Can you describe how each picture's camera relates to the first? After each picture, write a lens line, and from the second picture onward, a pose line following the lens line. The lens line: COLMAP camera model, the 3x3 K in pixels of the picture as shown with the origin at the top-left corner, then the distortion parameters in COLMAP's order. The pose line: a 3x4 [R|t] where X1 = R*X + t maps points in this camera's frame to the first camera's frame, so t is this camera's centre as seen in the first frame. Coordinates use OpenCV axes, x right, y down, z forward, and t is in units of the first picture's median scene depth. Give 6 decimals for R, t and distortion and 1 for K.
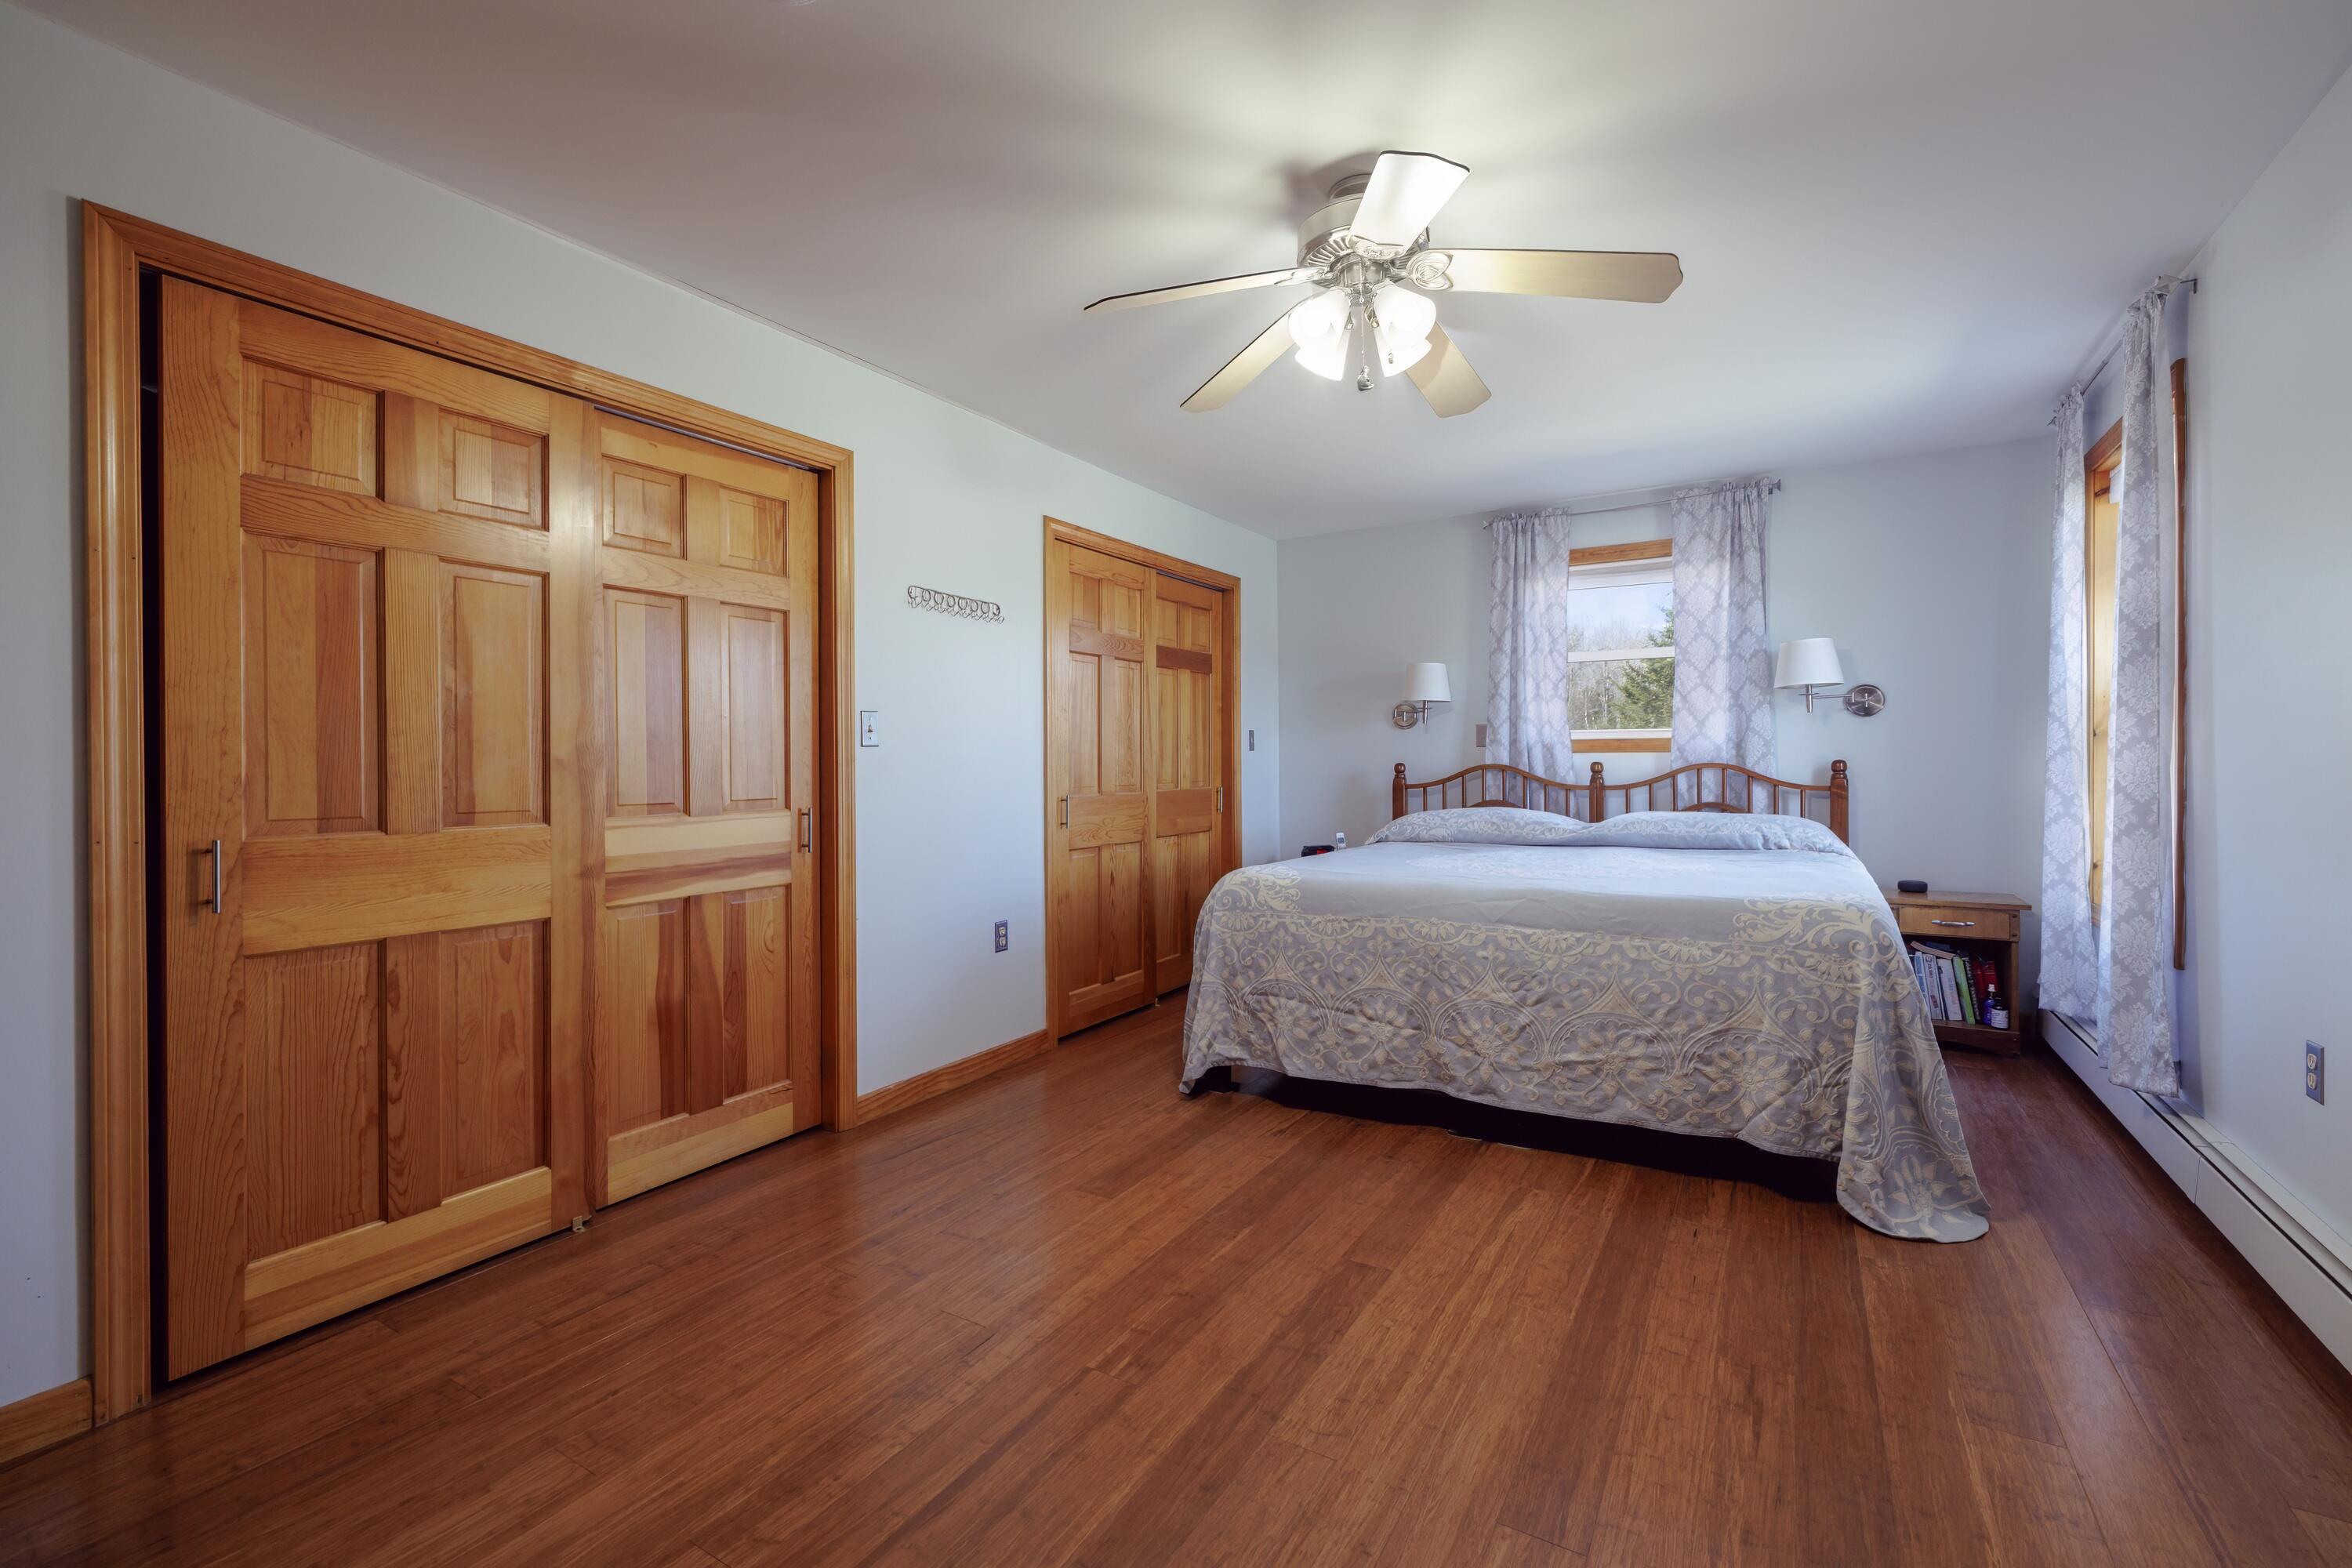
lens RADIAL K [[988.1, 0, 1178.4], [0, 988.1, 769.2], [0, 0, 1]] dist [0.000305, 0.000569]
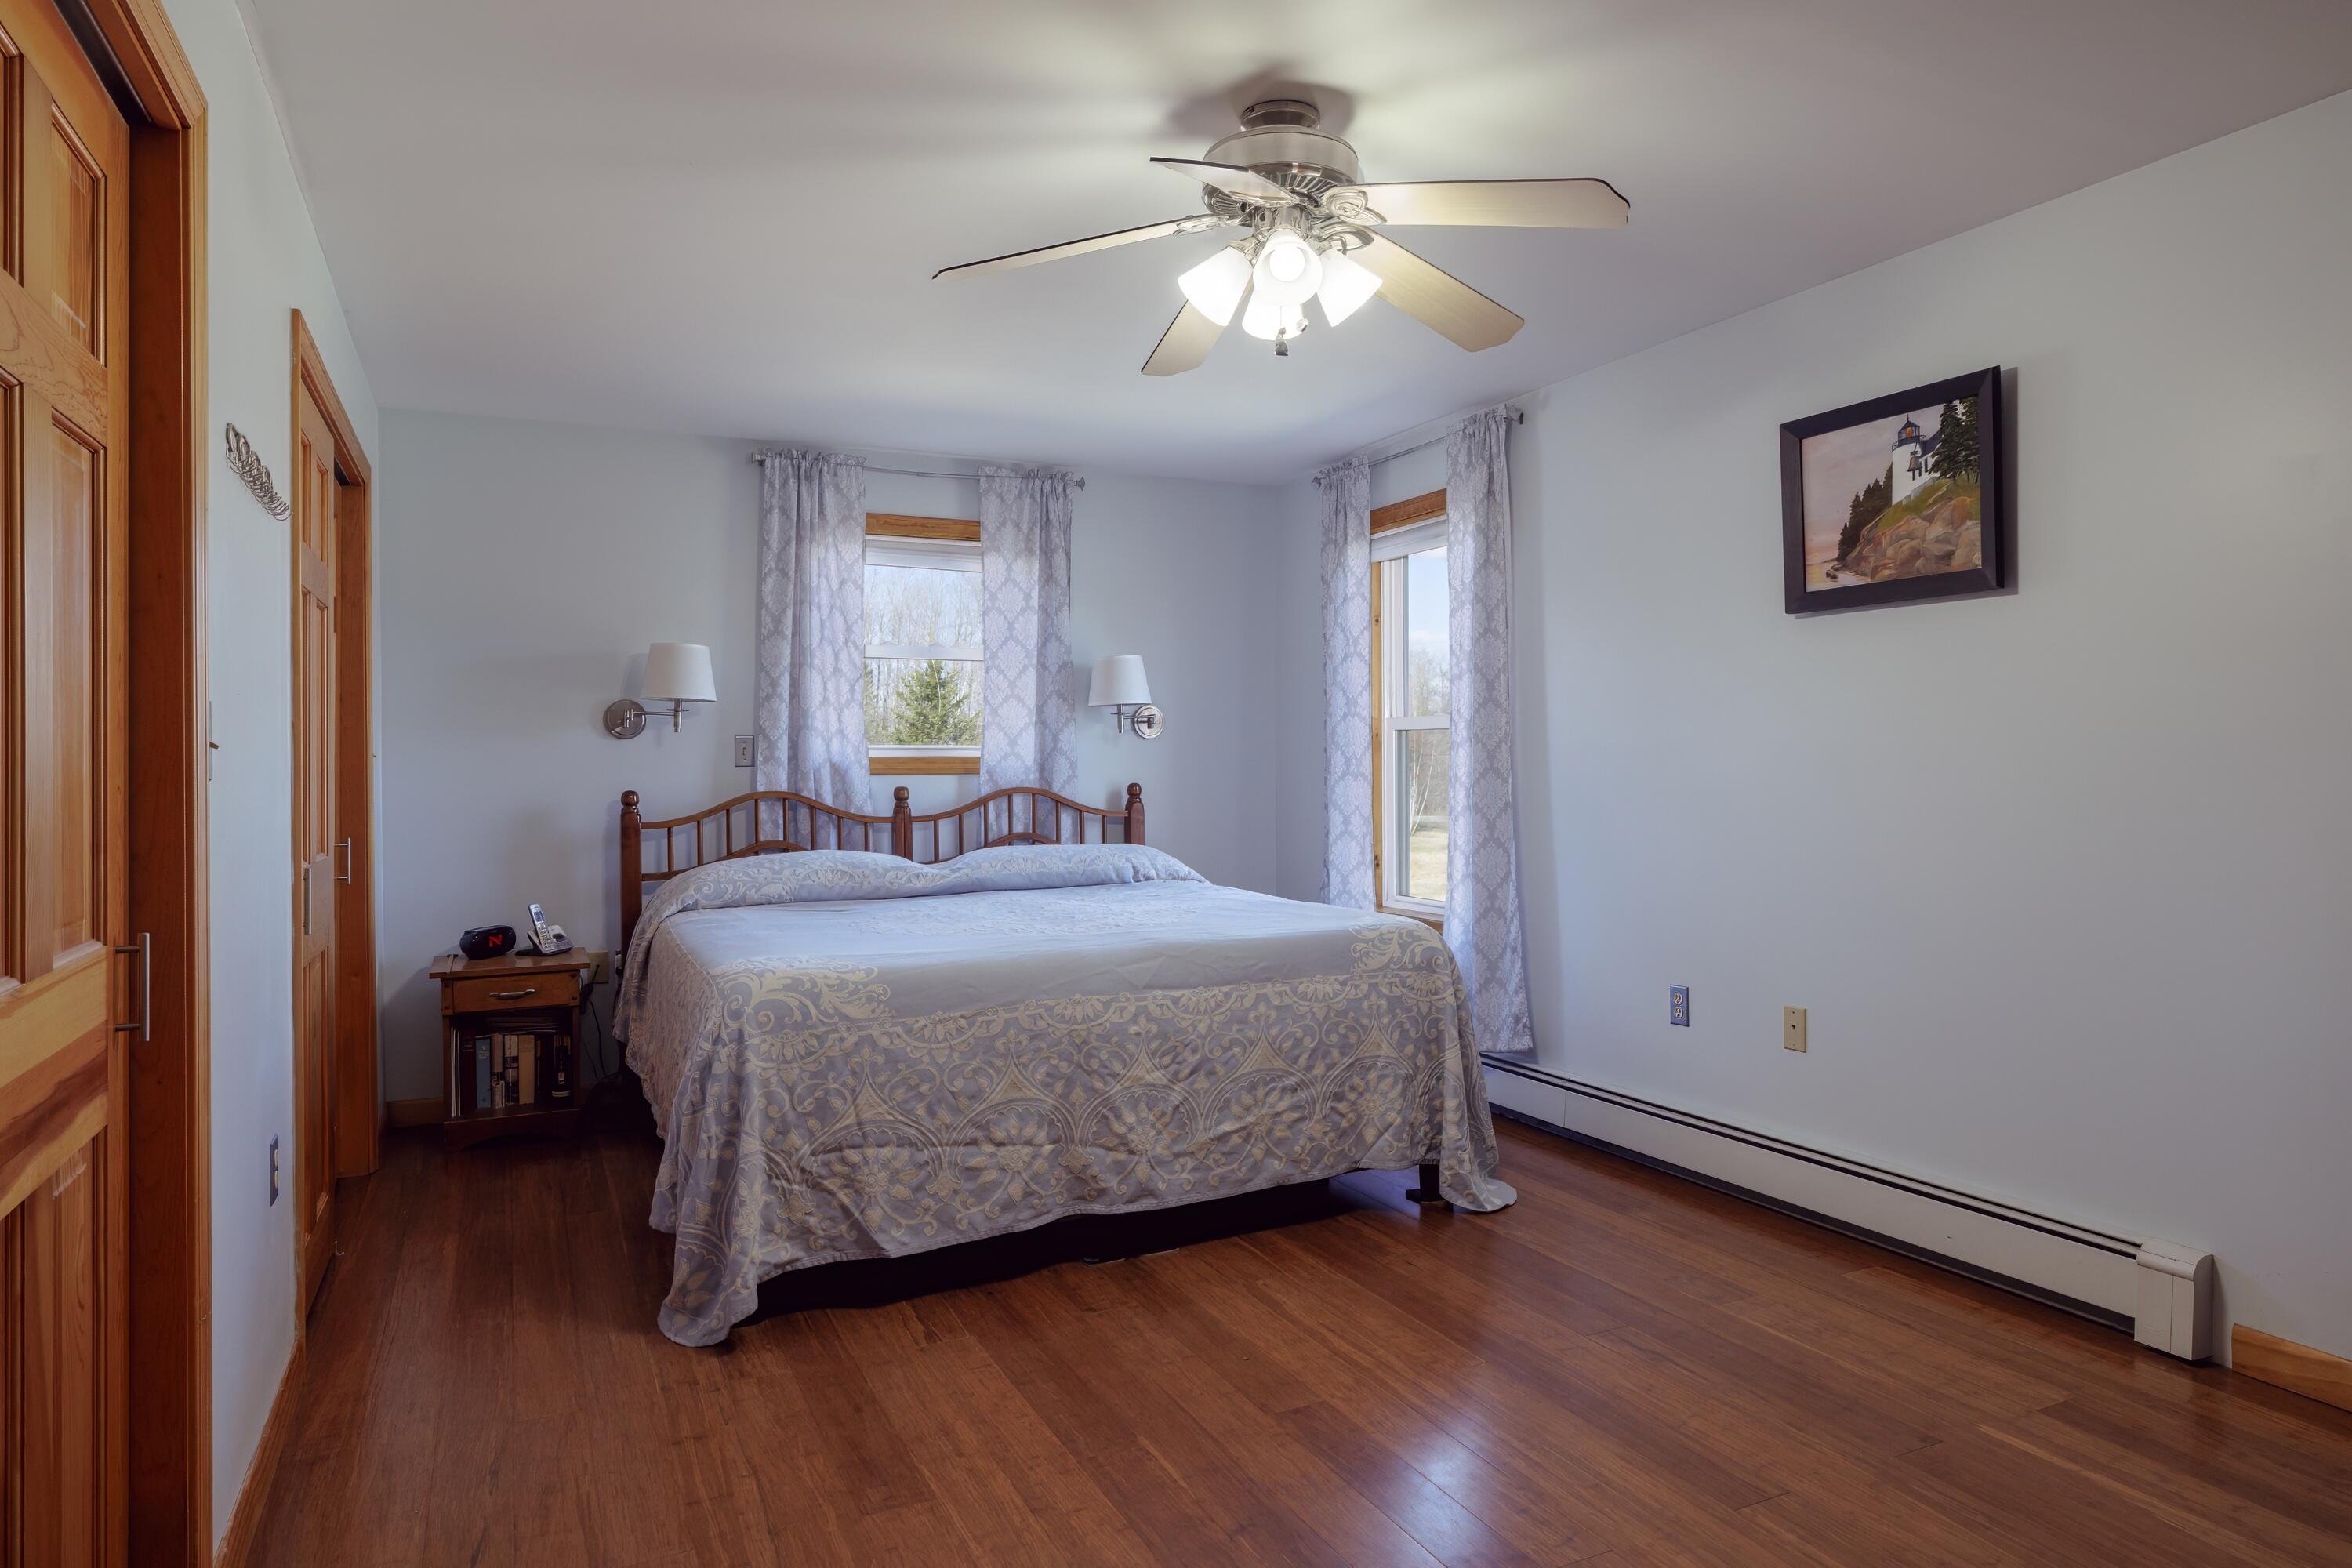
lens RADIAL K [[1402.4, 0, 1171.8], [0, 1402.4, 764.3], [0, 0, 1]] dist [-0.001978, 0.001875]
pose [[0.549425, 0.002422, 0.835540, -0.594758], [0.008167, 0.999932, -0.008269, -0.021591], [-0.835503, 0.011367, 0.549368, 0.302975]]
